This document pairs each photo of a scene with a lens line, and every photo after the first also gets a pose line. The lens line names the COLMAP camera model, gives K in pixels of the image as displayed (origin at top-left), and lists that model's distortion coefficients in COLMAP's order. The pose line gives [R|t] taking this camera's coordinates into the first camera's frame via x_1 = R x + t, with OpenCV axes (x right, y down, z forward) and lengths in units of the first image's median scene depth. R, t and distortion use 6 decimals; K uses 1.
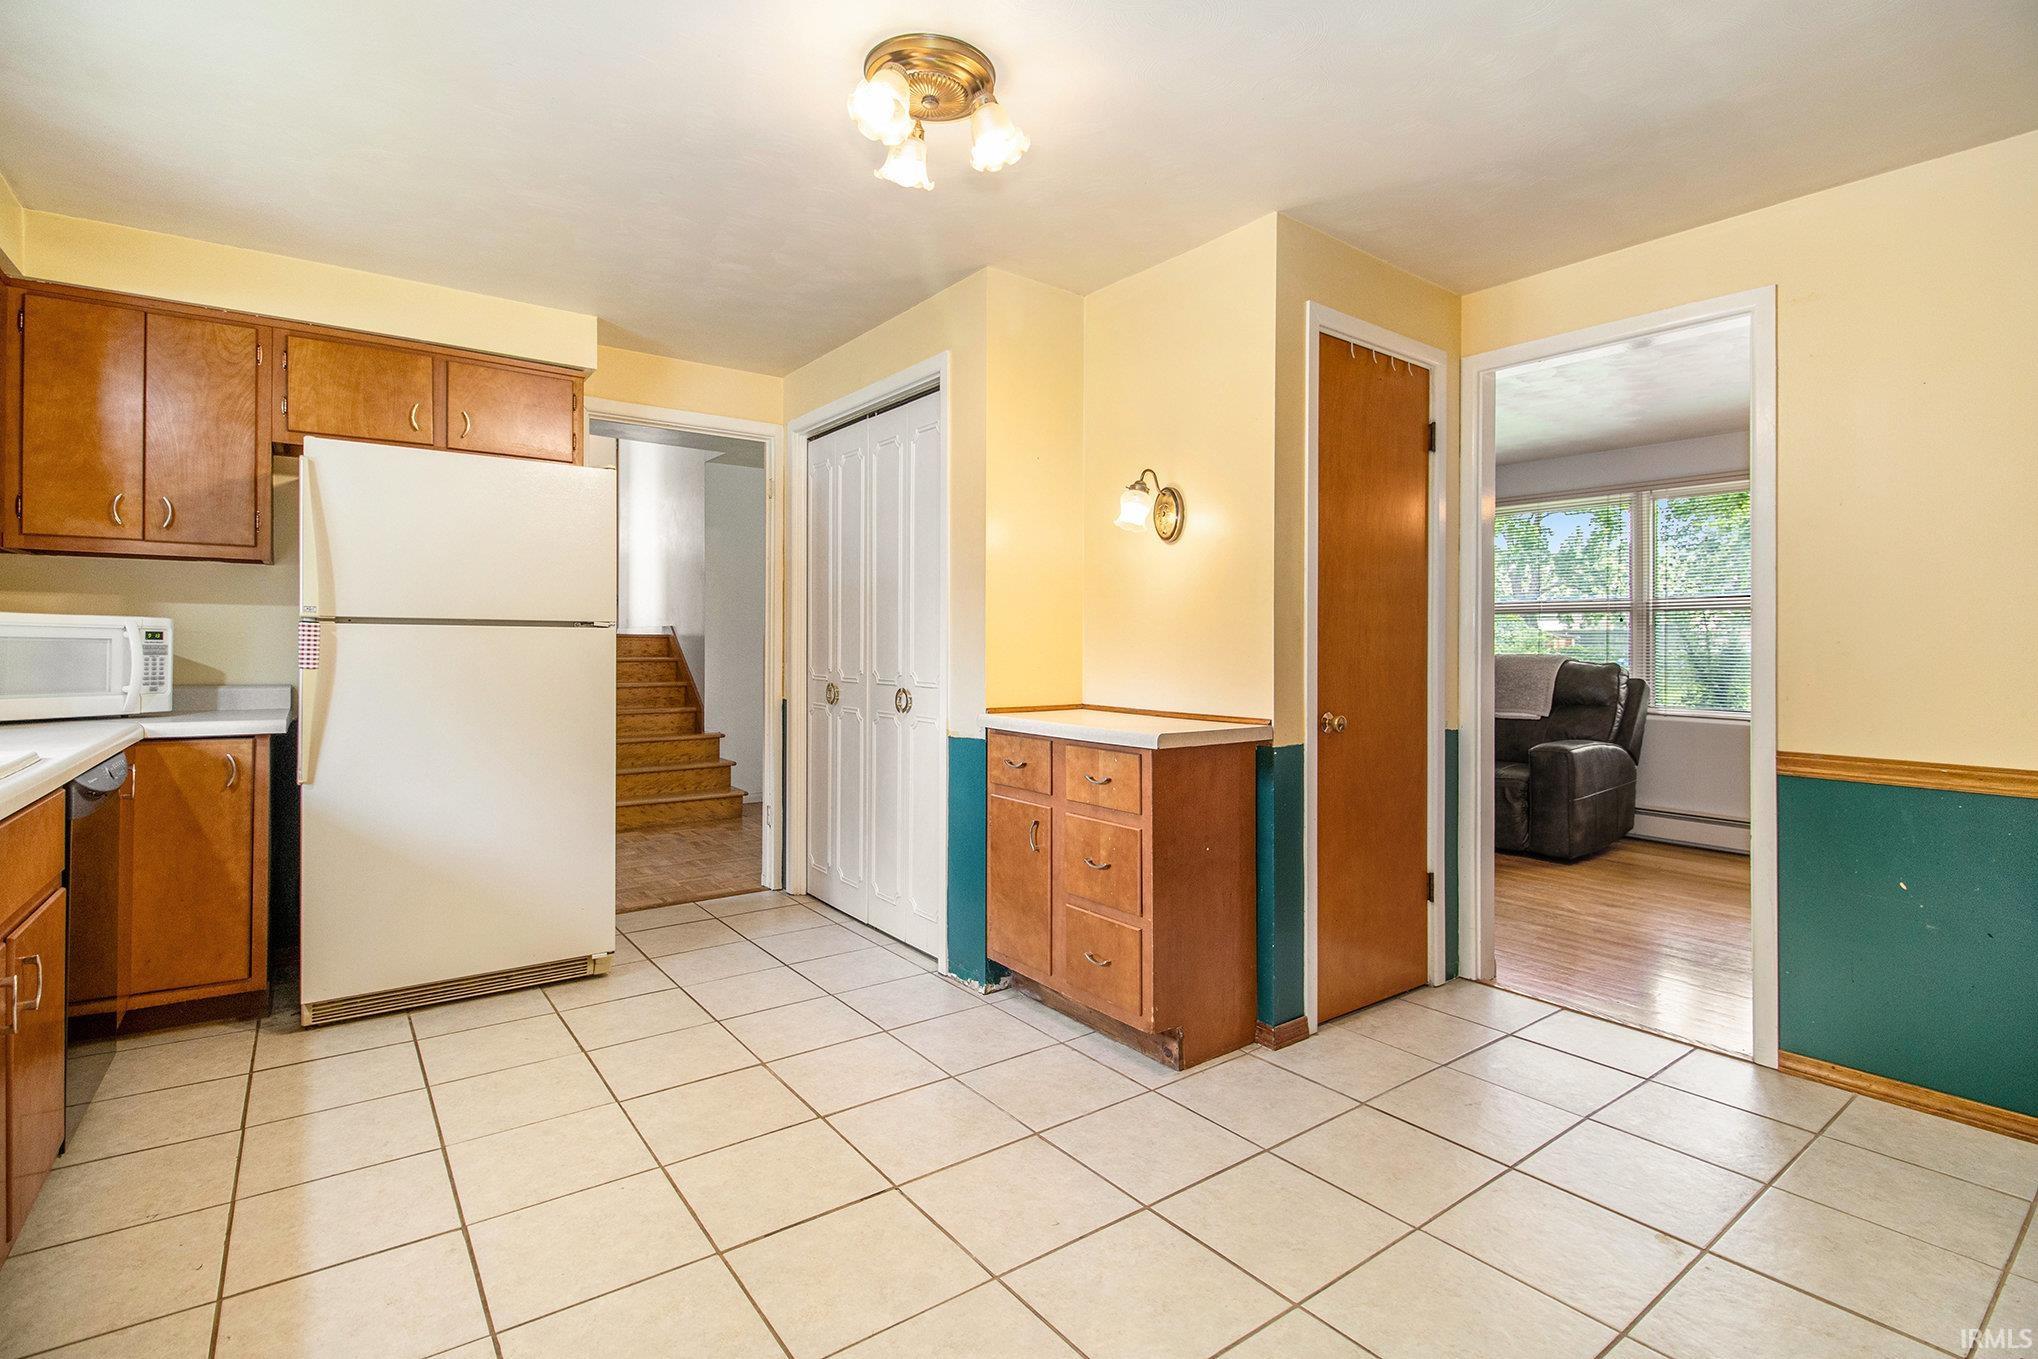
lens RADIAL K [[962.5, 0, 1019.1], [0, 962.5, 653.4], [0, 0, 1]] dist [0.000435, -0.014833]
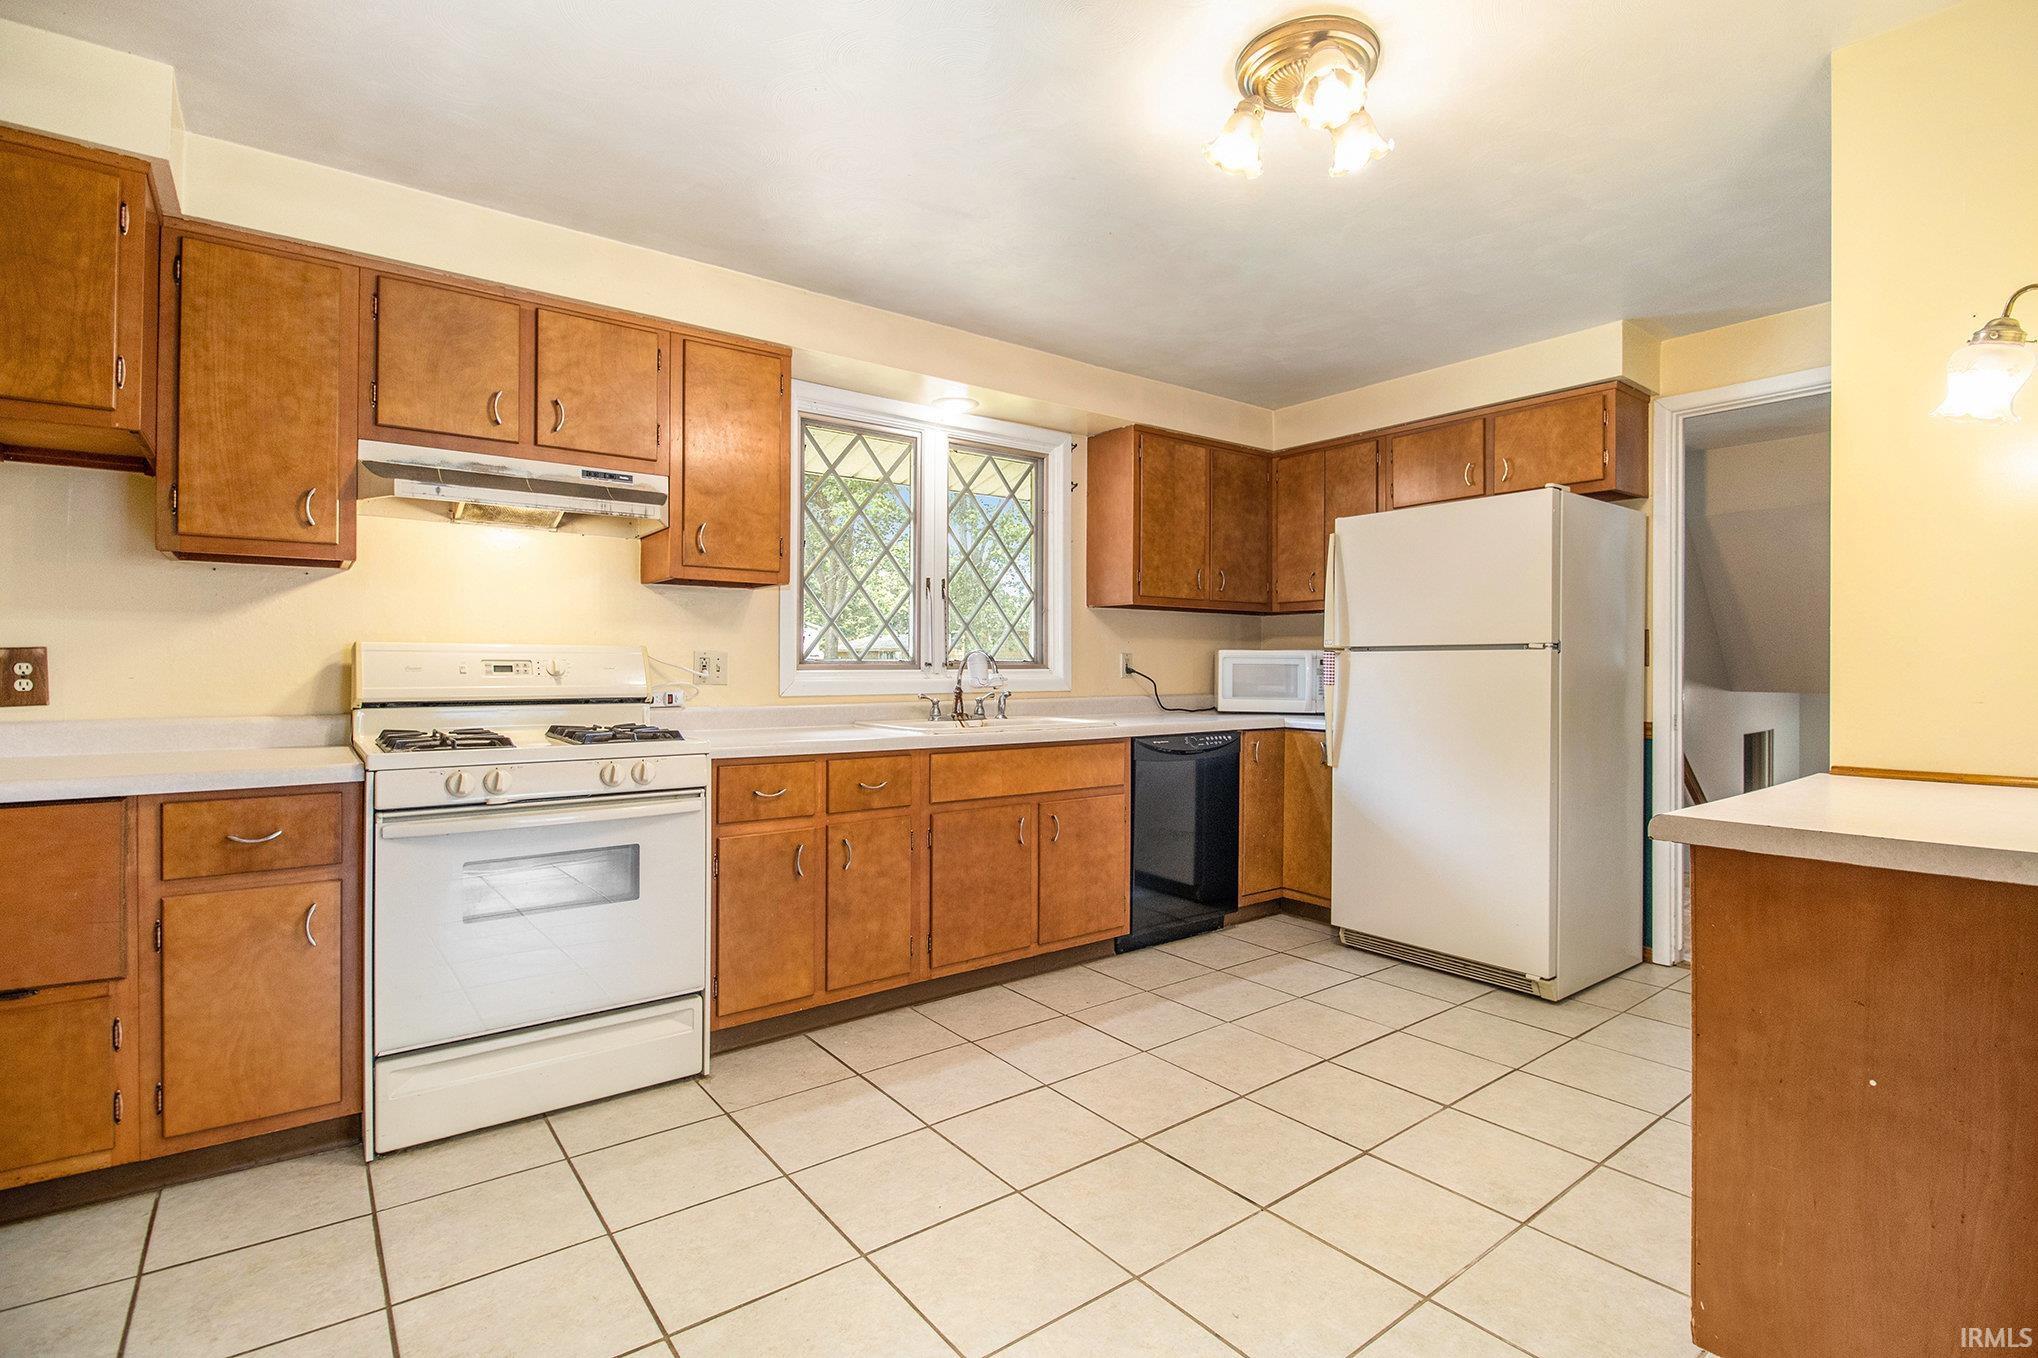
lens RADIAL K [[935.6, 0, 1029.0], [0, 935.6, 666.6], [0, 0, 1]] dist [-0.000365, -0.000144]
pose [[0.015792, -0.006465, -0.999854, 0.606111], [-0.005756, 0.999962, -0.006556, 0.000702], [0.999859, 0.005858, 0.015754, 0.525243]]
